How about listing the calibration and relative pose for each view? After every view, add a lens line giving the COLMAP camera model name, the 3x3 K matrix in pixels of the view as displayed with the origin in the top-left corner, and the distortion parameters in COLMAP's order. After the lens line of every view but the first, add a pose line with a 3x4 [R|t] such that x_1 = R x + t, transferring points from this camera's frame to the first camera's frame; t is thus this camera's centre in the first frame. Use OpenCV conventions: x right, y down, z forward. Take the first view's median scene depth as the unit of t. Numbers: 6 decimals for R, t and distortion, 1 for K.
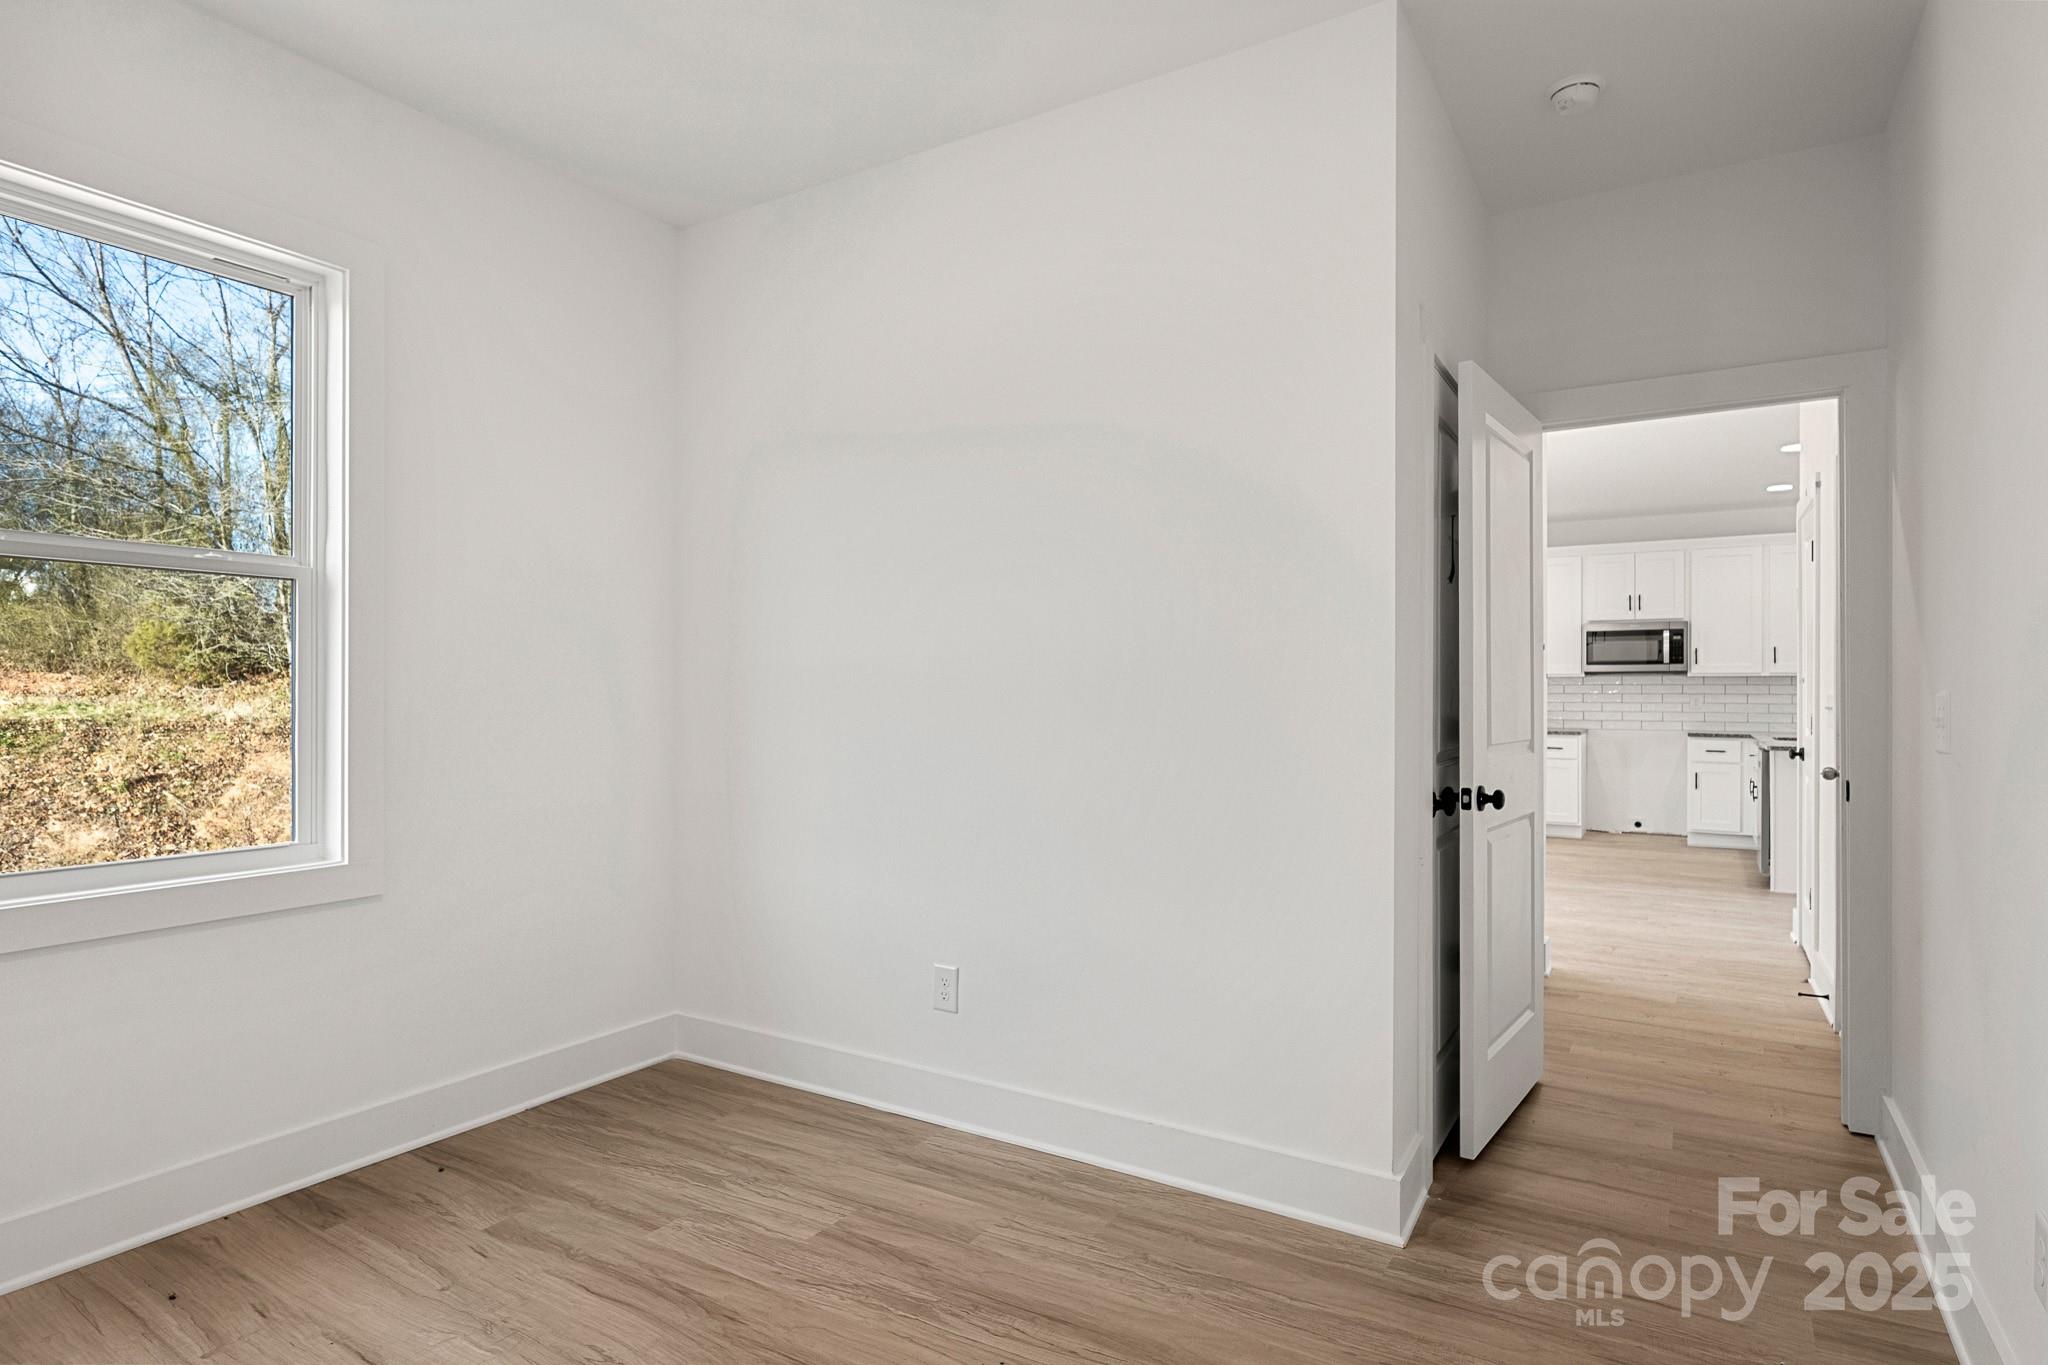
lens RADIAL K [[1147.9, 0, 1012.2], [0, 1147.9, 693.4], [0, 0, 1]] dist [0.001959, -0.001009]
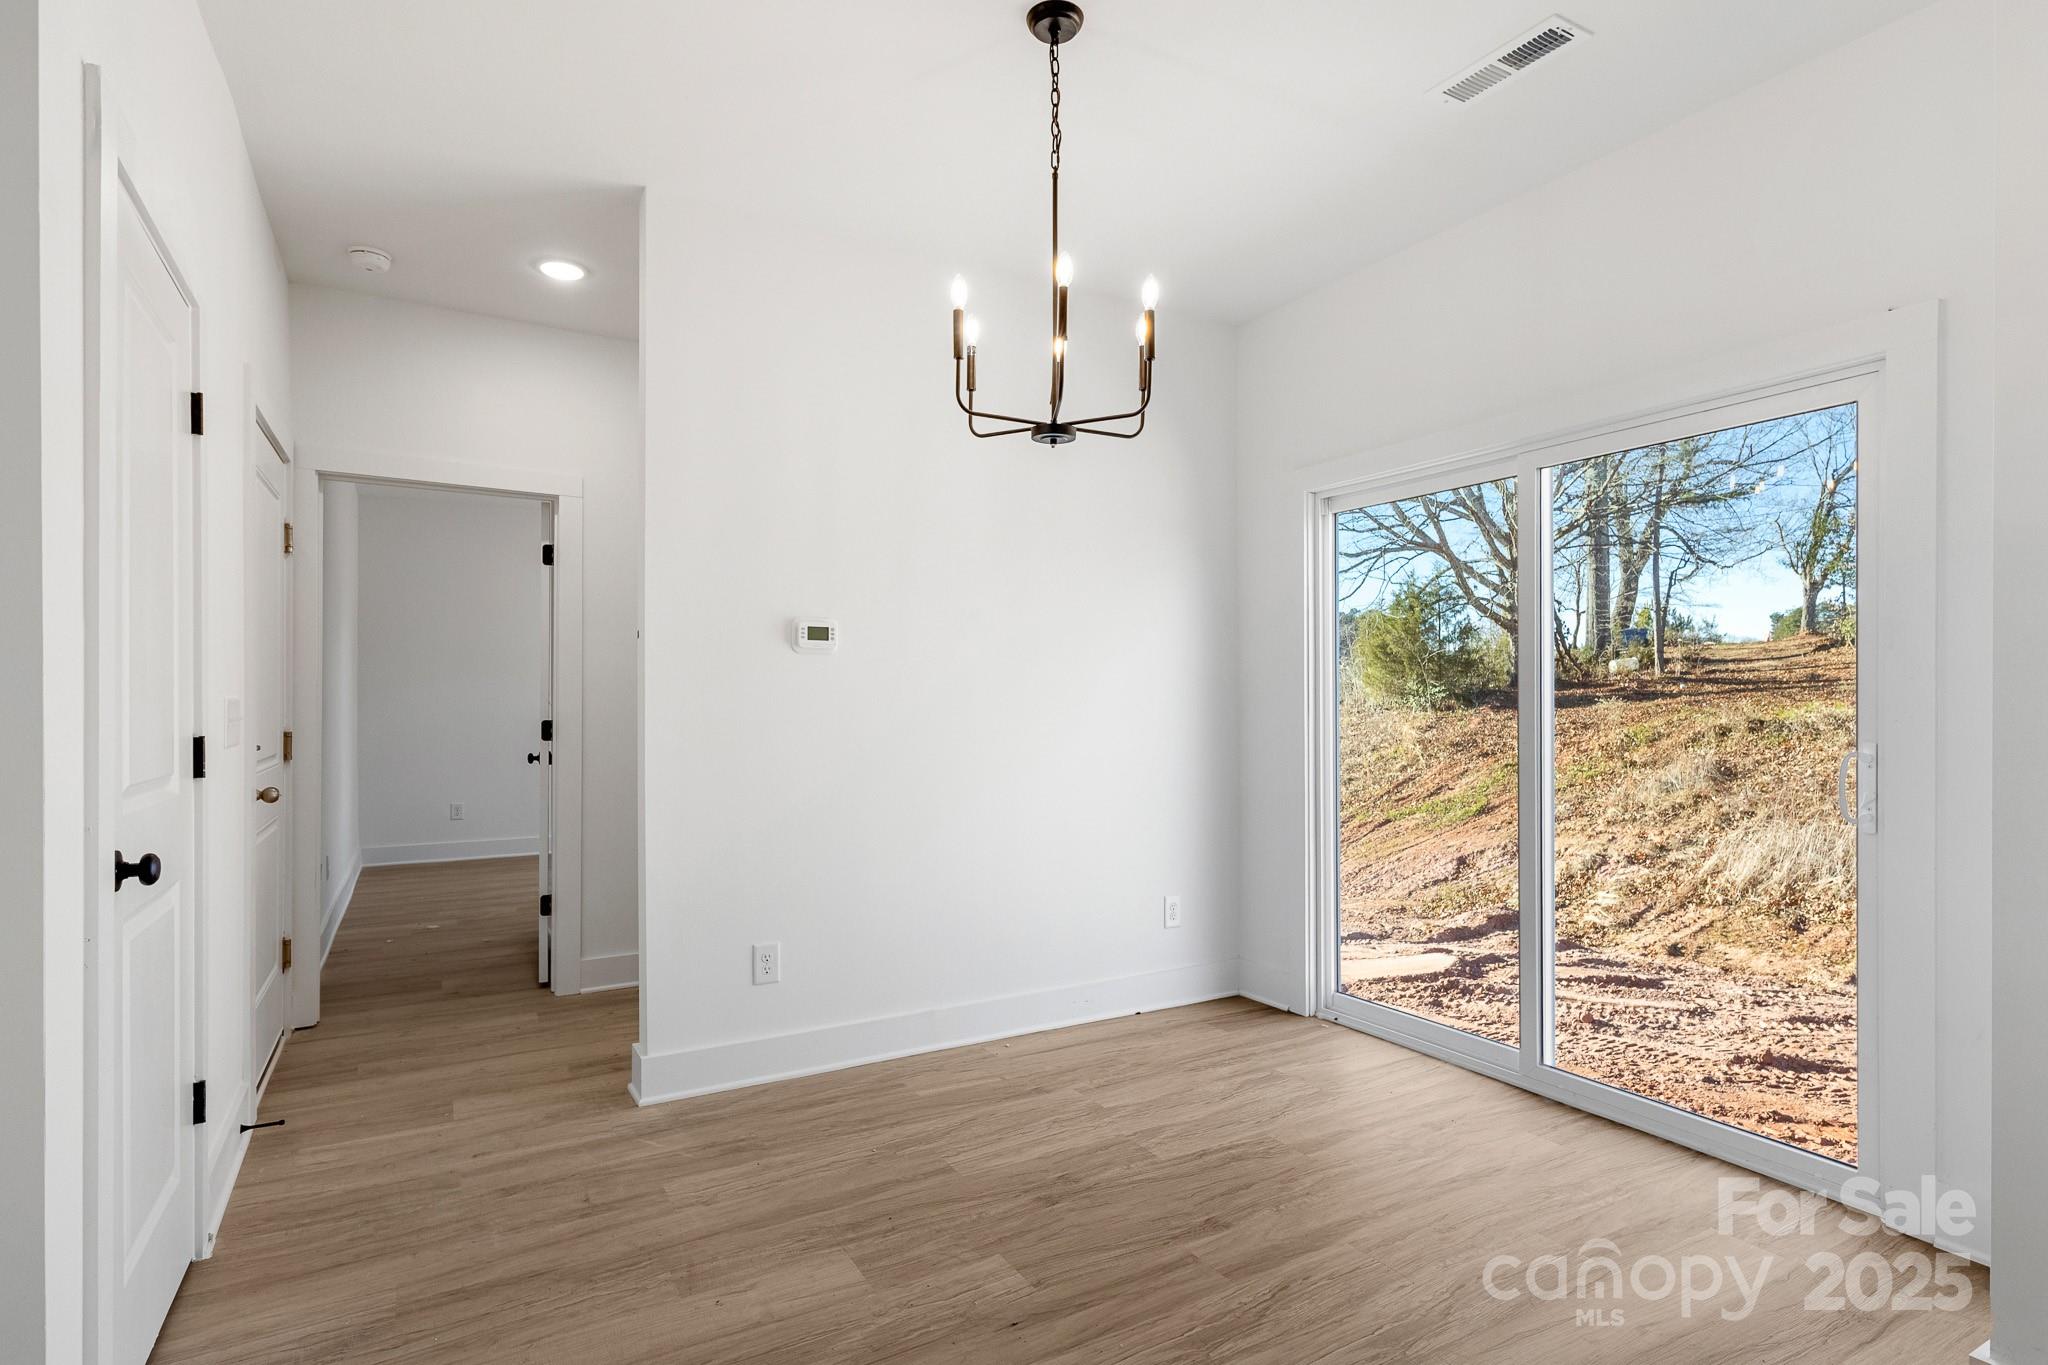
lens RADIAL K [[1029.9, 0, 1032.2], [0, 1029.9, 703.6], [0, 0, 1]] dist [0.011225, -0.000458]
pose [[-0.484648, -0.003185, -0.874703, 0.482095], [-0.000873, 0.999995, -0.003157, 0.002226], [0.874709, -0.000766, -0.484649, 0.810819]]
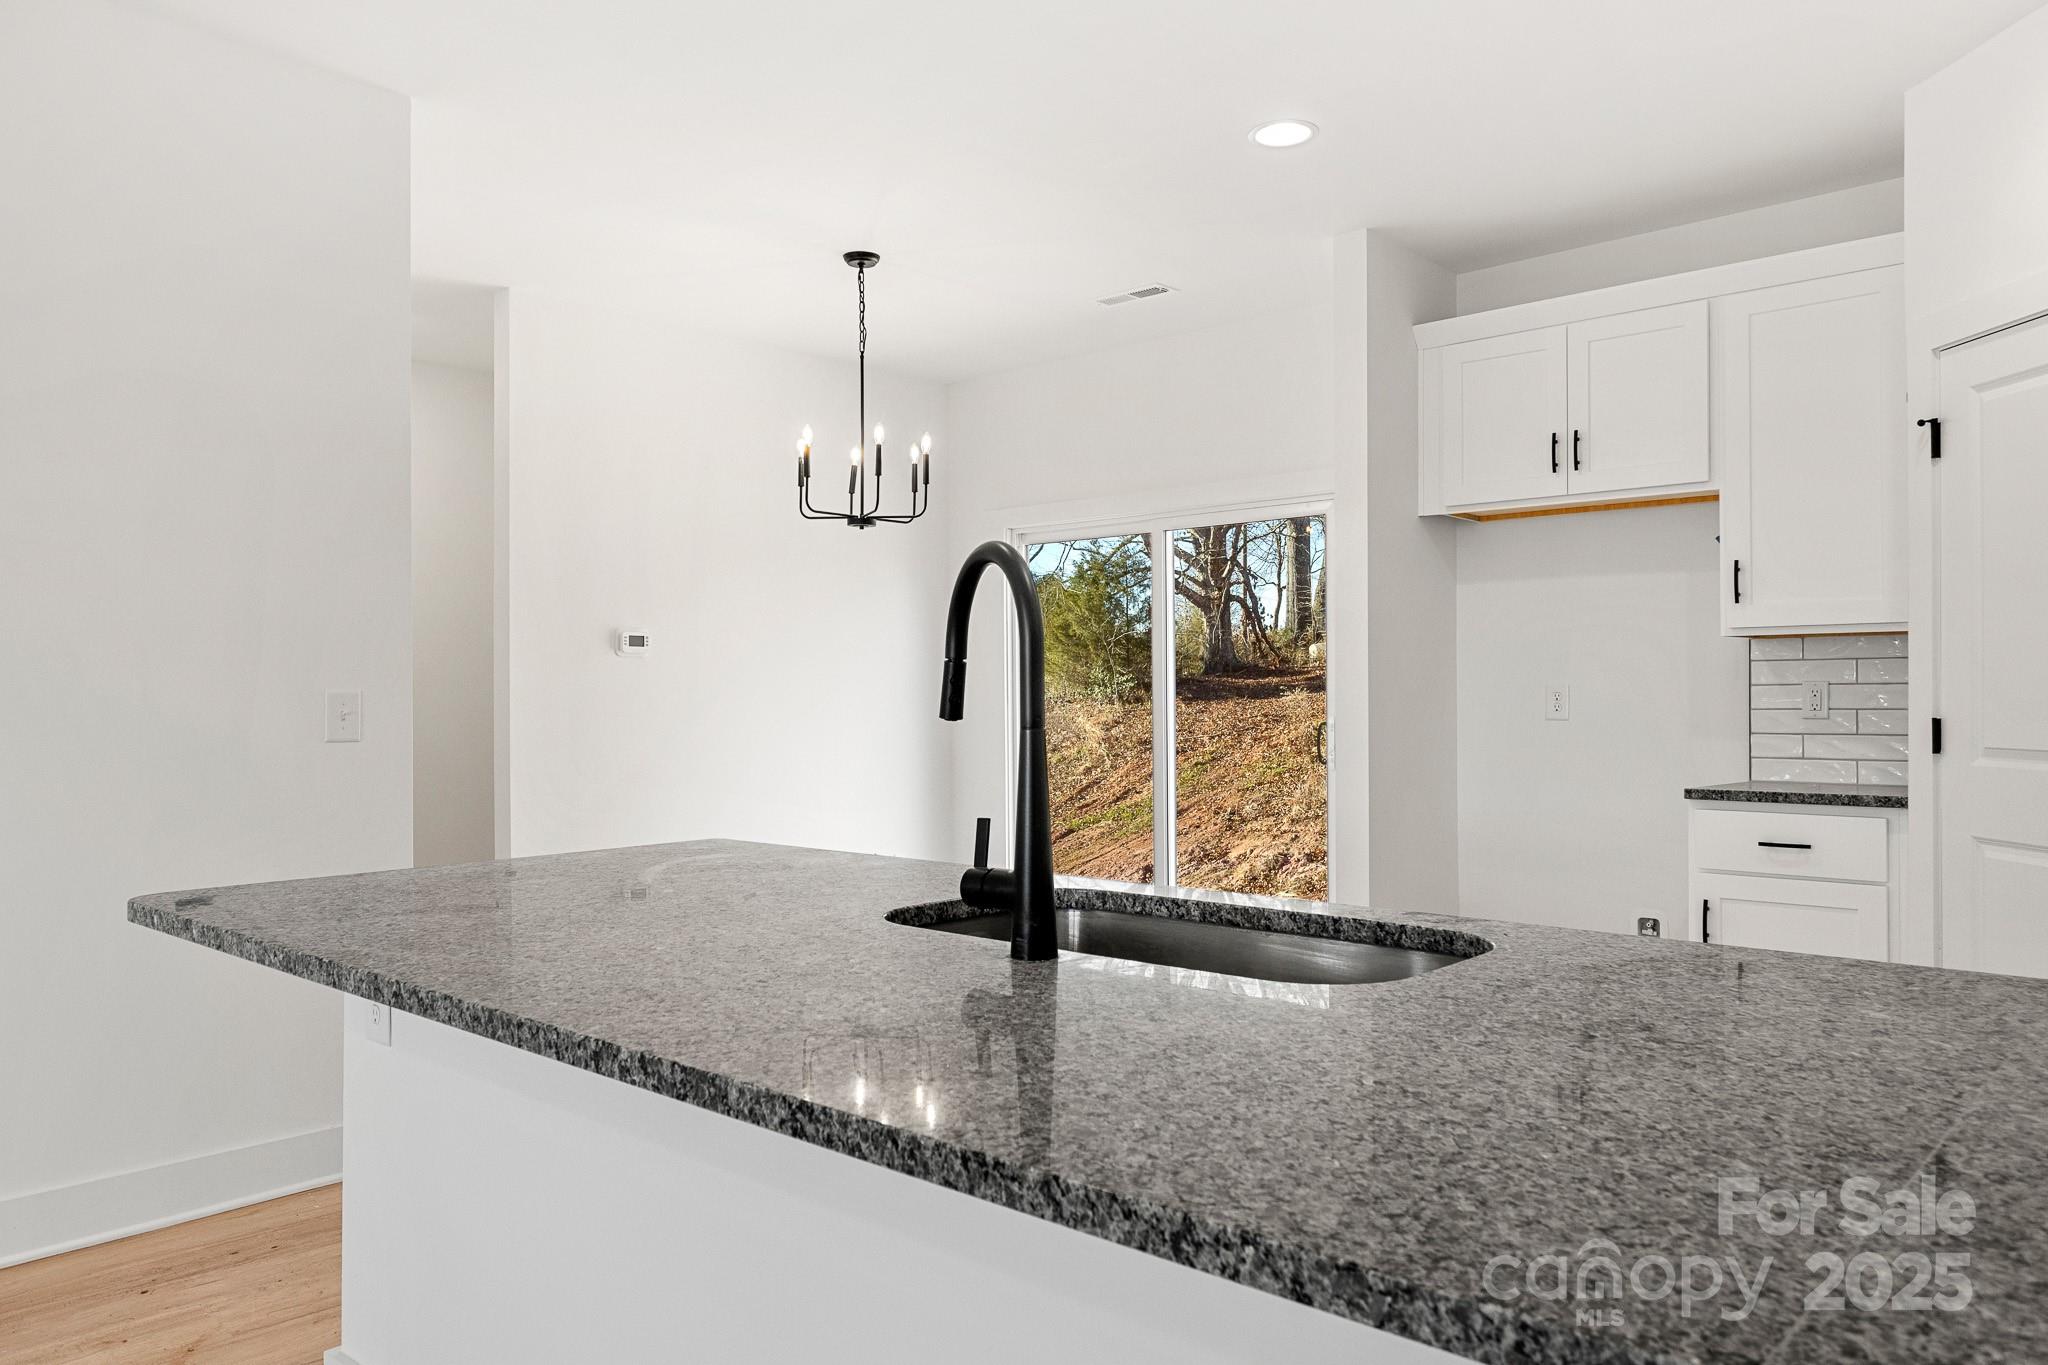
lens RADIAL K [[1403.7, 0, 1020.2], [0, 1403.7, 690.1], [0, 0, 1]] dist [-0.002264, -0.000949]
pose [[-0.208104, -0.005808, -0.978089, 0.762820], [0.005403, 0.999960, -0.007088, 0.003398], [0.978092, -0.006759, -0.208064, 0.861723]]
